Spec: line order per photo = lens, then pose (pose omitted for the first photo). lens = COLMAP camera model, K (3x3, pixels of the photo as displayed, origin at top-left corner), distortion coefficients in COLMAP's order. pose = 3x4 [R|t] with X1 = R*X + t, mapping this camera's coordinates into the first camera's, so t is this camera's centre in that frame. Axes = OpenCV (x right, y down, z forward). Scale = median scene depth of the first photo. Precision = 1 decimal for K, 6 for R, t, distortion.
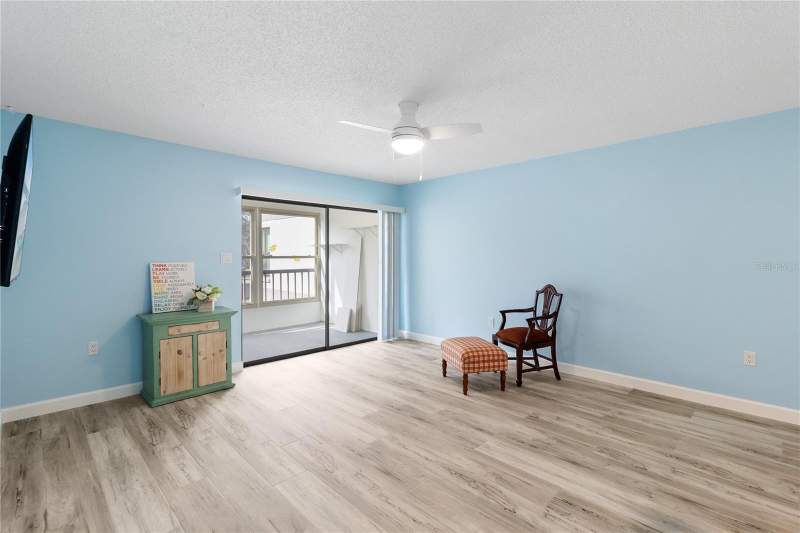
lens RADIAL K [[375.9, 0, 400.7], [0, 375.9, 254.5], [0, 0, 1]] dist [-0.001910, -0.000225]
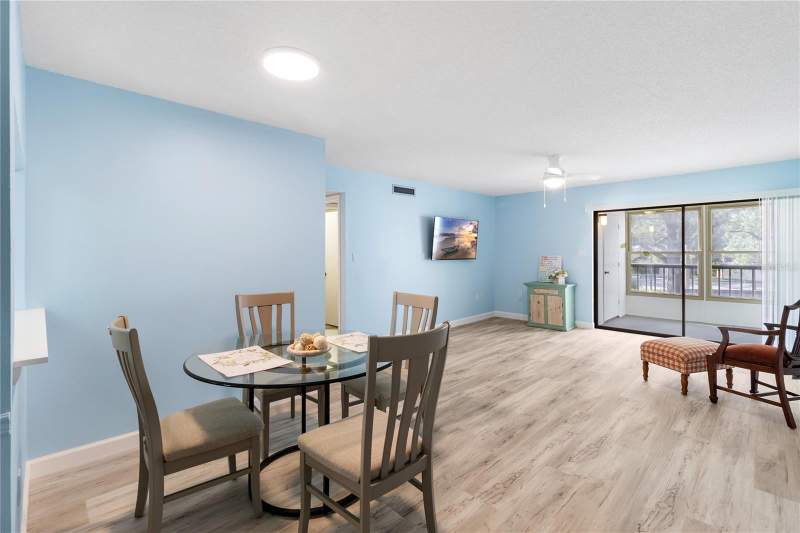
lens RADIAL K [[375.9, 0, 400.7], [0, 375.9, 254.5], [0, 0, 1]] dist [-0.001910, -0.000225]
pose [[-0.008973, 0.010336, -0.999906, 1.291510], [0.006709, 0.999925, 0.010276, -0.007420], [0.999937, -0.006616, -0.009042, 0.309945]]
